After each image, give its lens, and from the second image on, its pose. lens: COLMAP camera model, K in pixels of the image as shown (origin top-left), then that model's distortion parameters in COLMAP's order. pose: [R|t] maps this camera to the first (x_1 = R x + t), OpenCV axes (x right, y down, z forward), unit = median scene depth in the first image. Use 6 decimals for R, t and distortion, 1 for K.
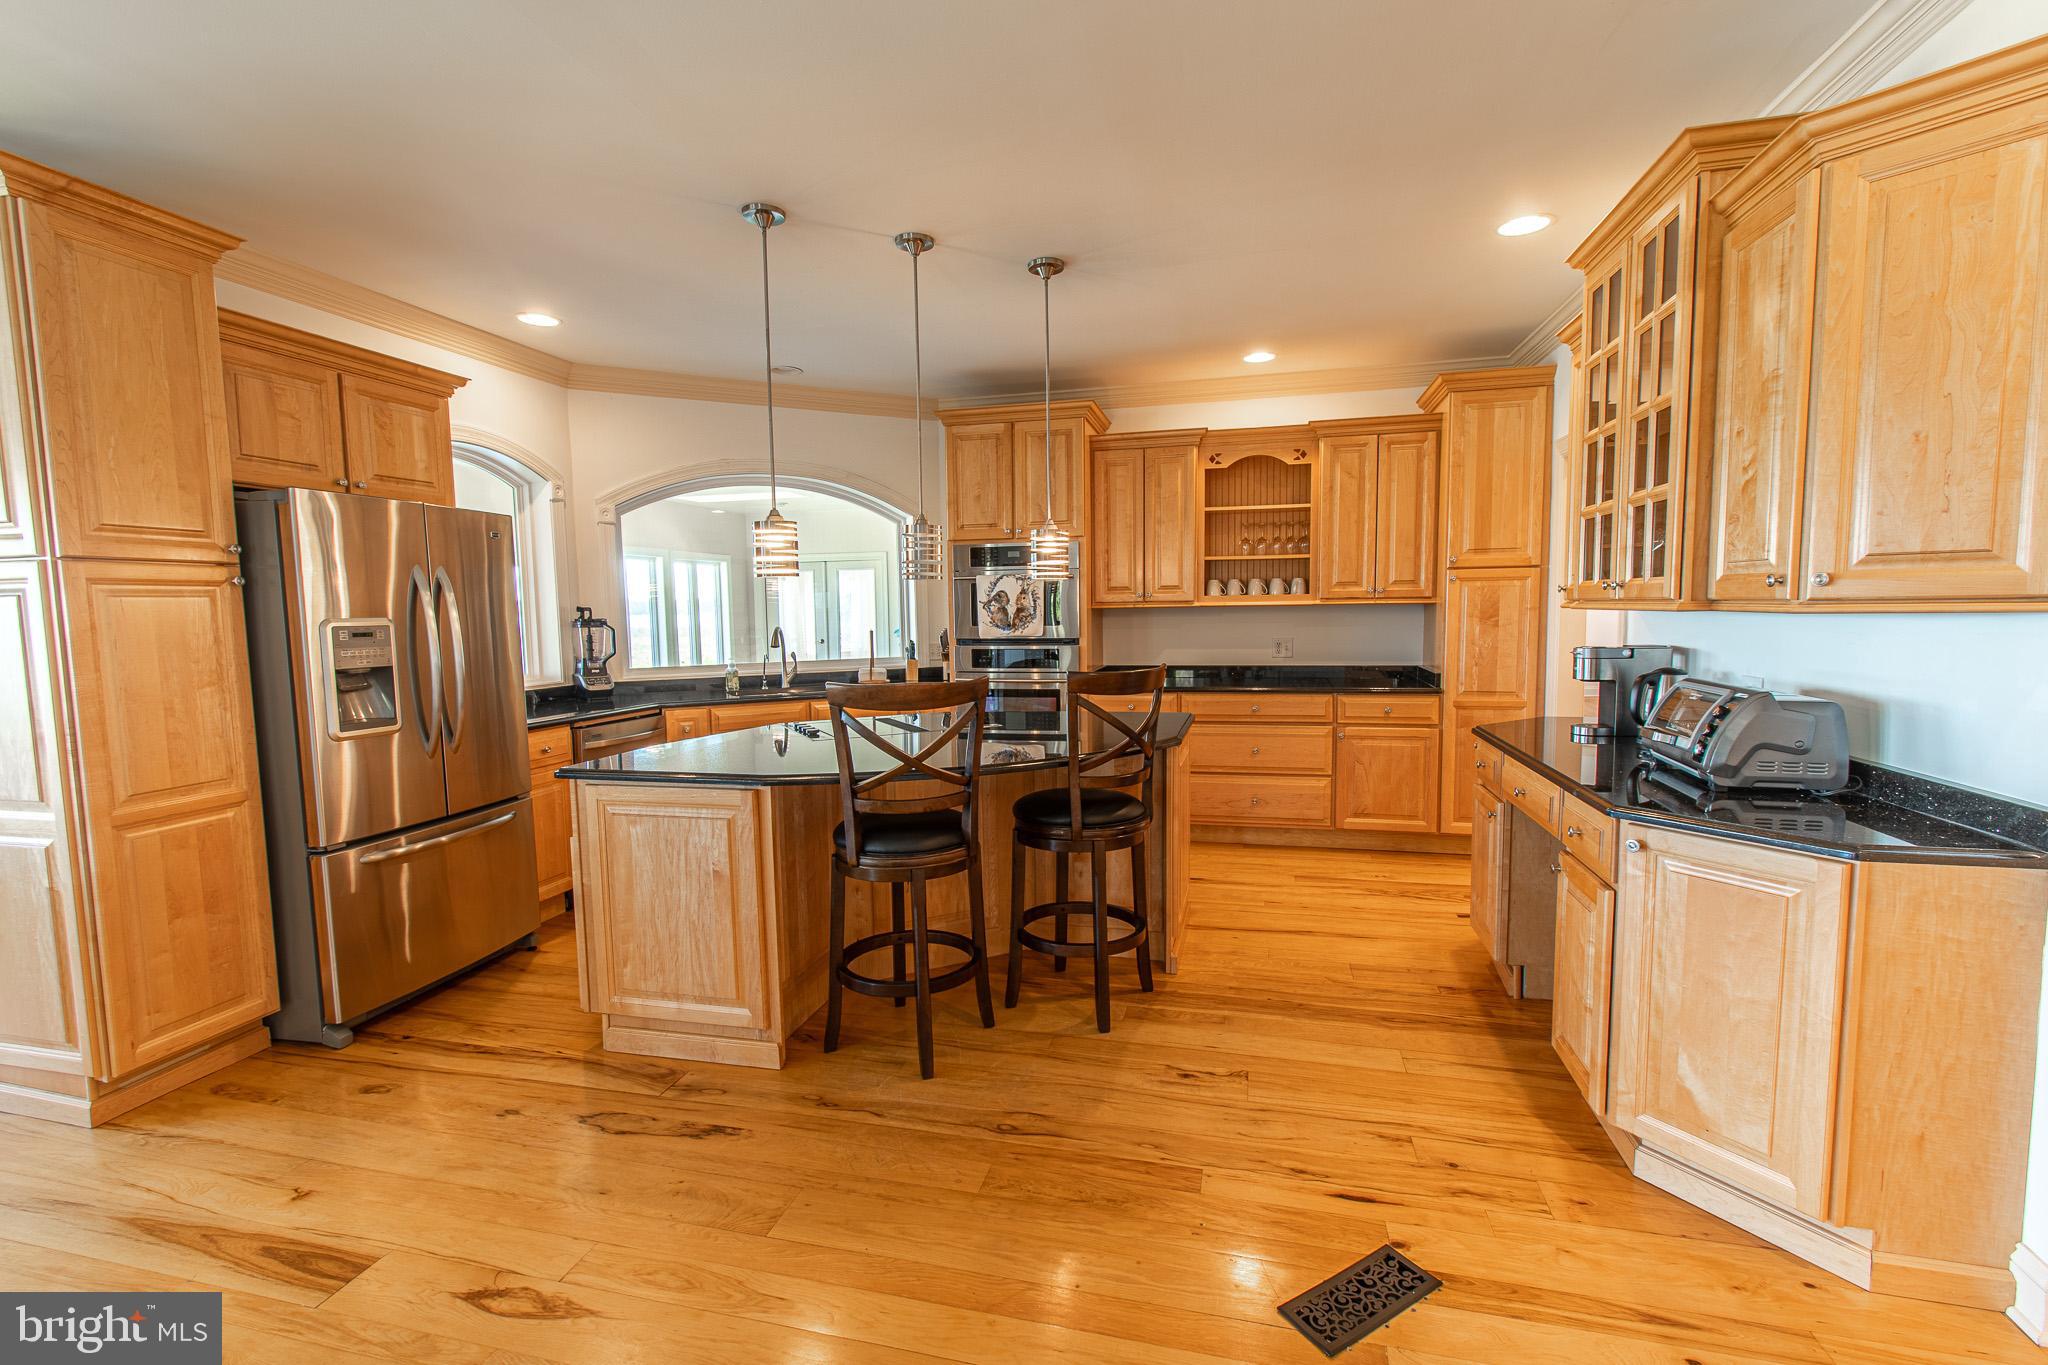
lens RADIAL K [[899.1, 0, 1028.0], [0, 899.1, 684.2], [0, 0, 1]] dist [0.001335, 0.000567]
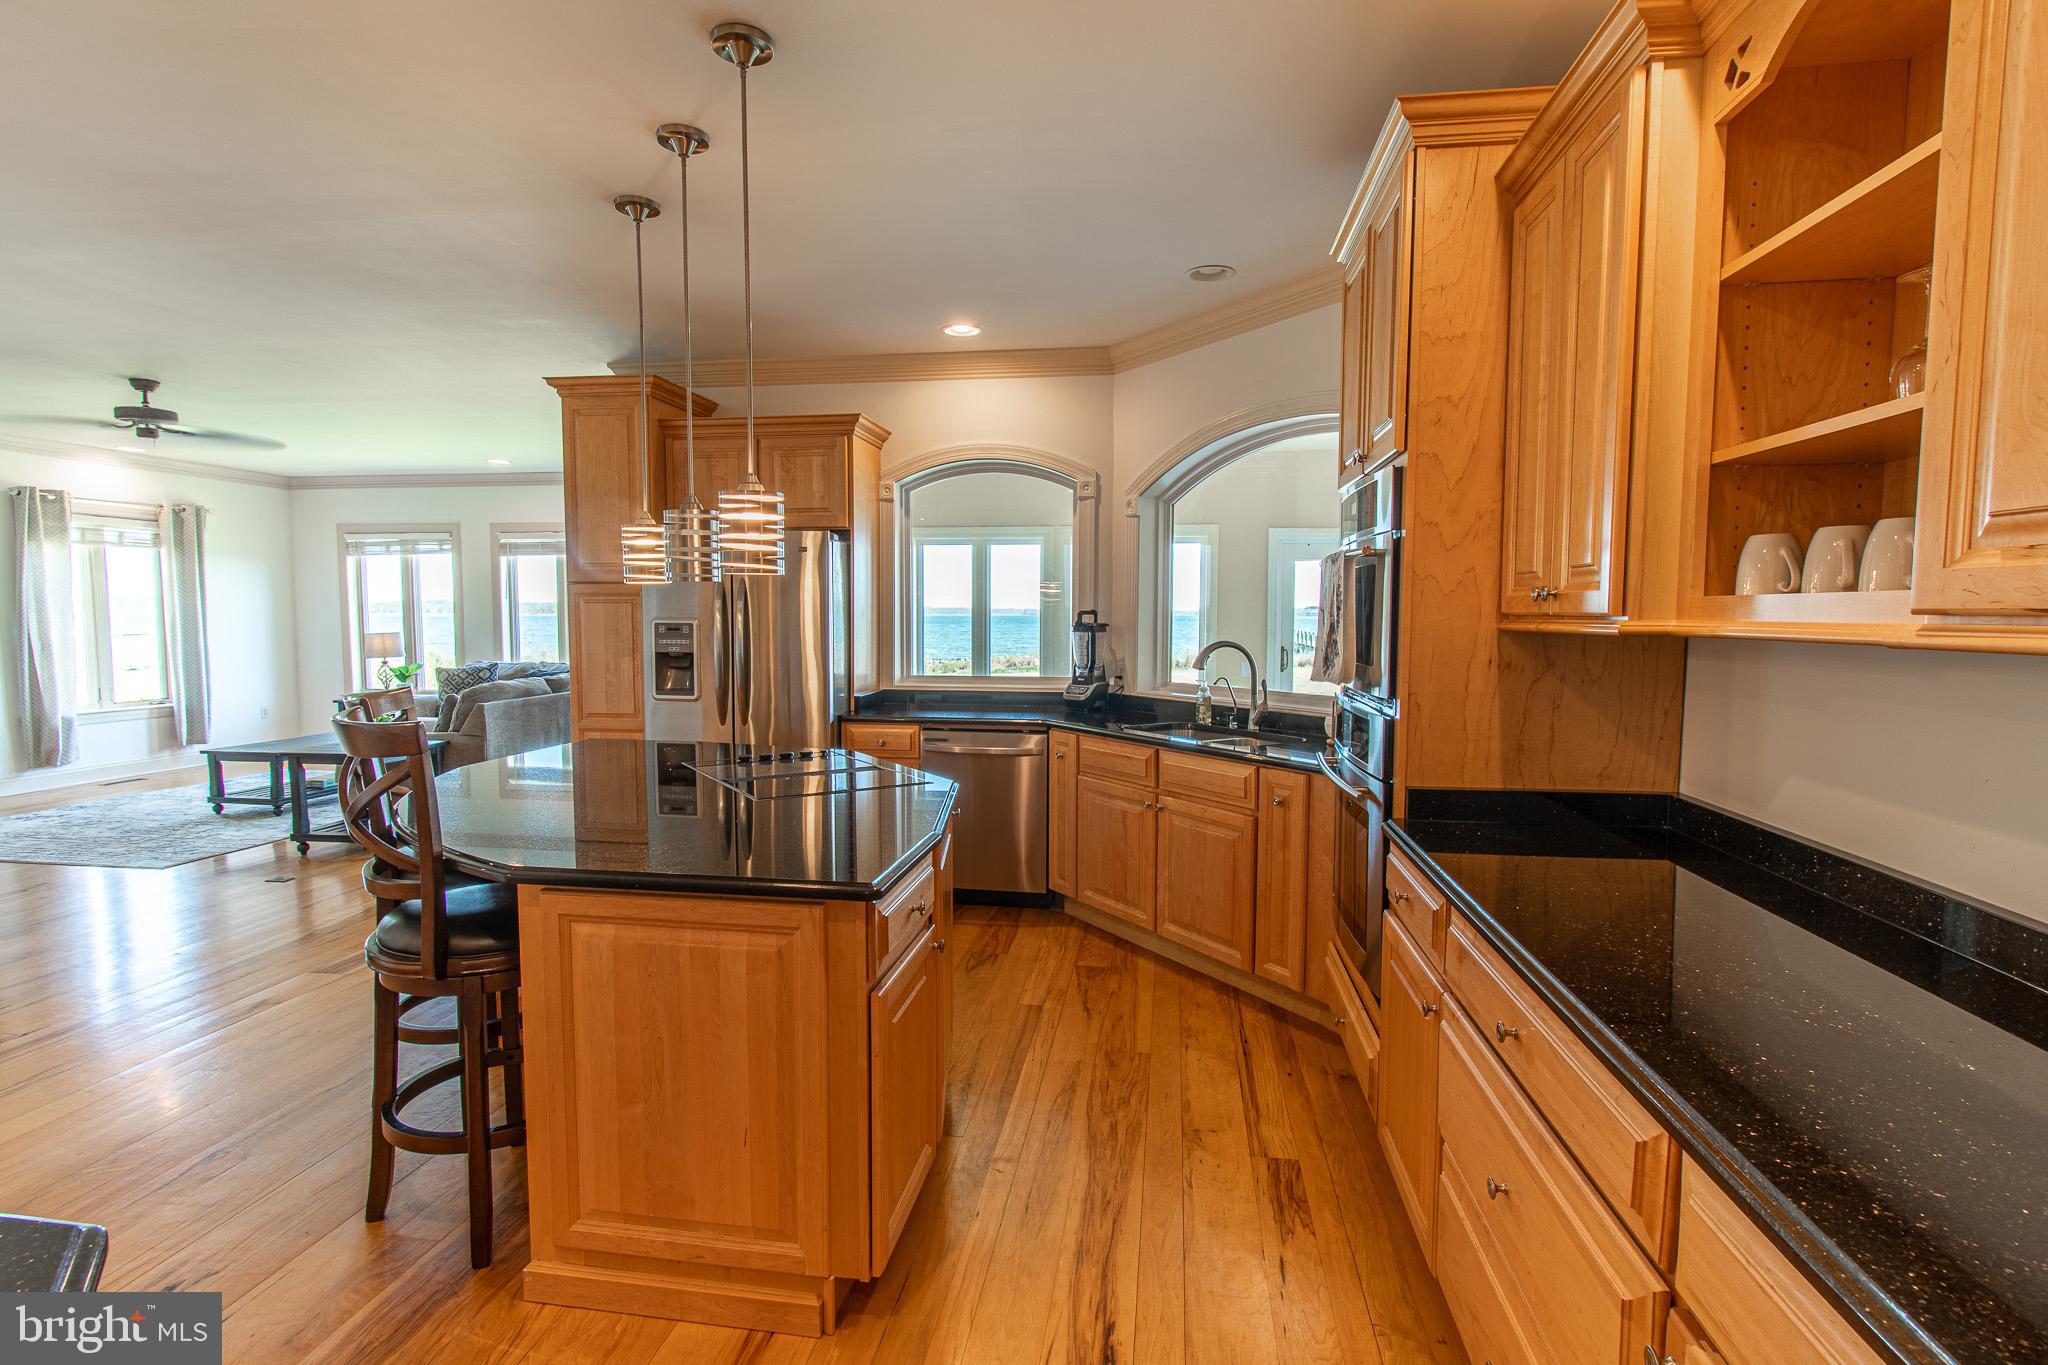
lens RADIAL K [[993.8, 0, 1032.0], [0, 993.8, 686.4], [0, 0, 1]] dist [0.002446, -0.000197]
pose [[0.091567, 0.088285, -0.991878, 0.540419], [-0.088532, 0.992840, 0.080198, -0.086438], [0.991856, 0.080469, 0.098727, 0.864730]]
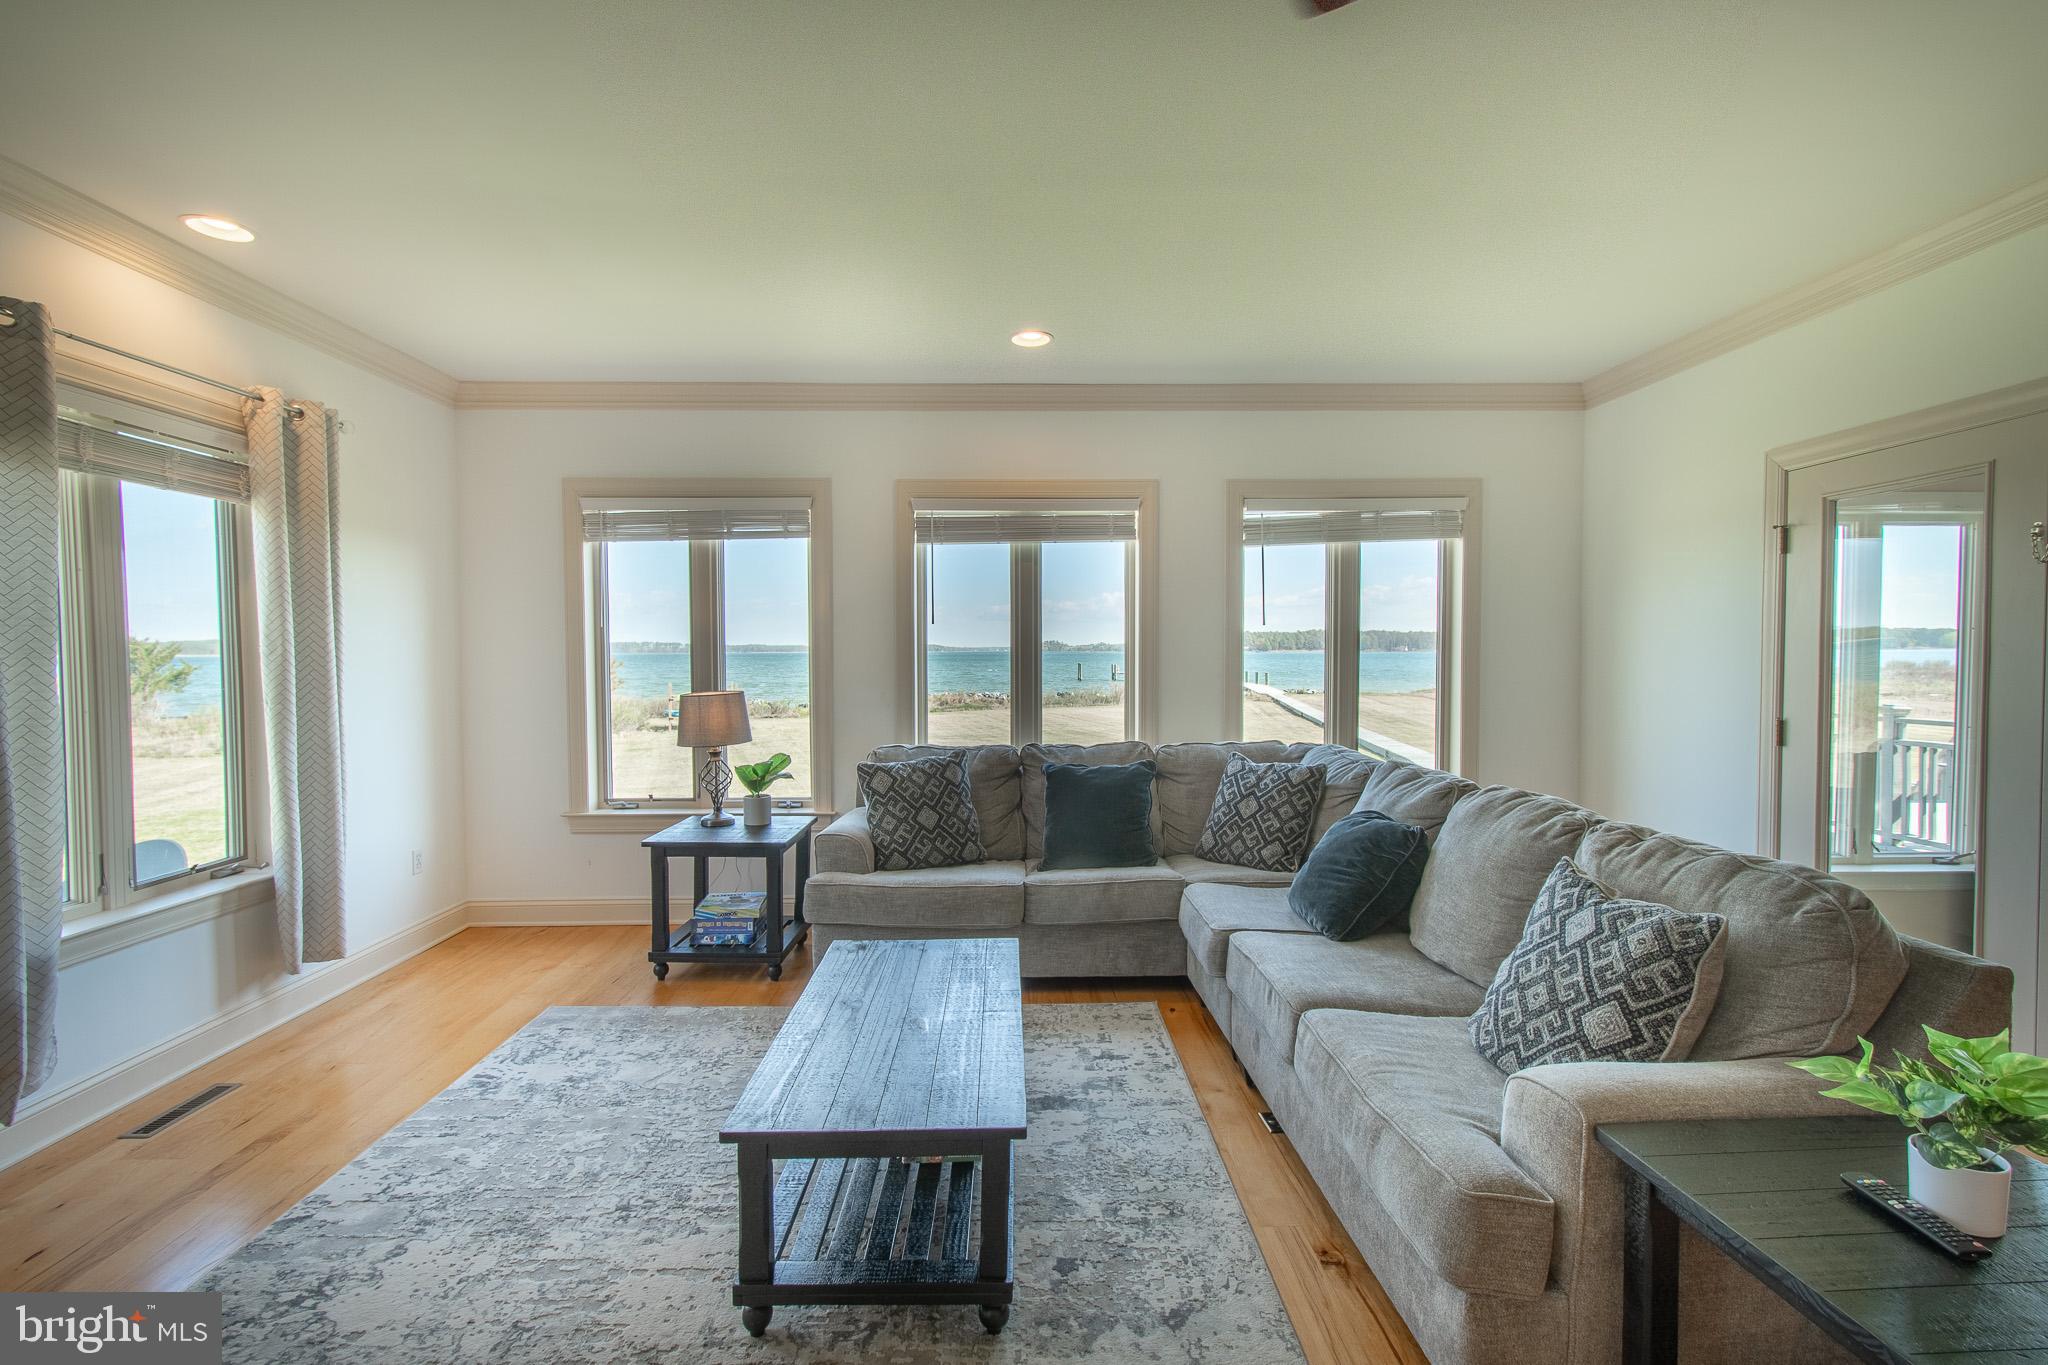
lens RADIAL K [[931.3, 0, 1029.9], [0, 931.3, 683.0], [0, 0, 1]] dist [-0.002040, -0.000359]
pose [[0.267315, 0.047003, -0.962462, -0.565334], [-0.081464, 0.996336, 0.026031, 0.019228], [0.960160, 0.071447, 0.270164, -0.146429]]
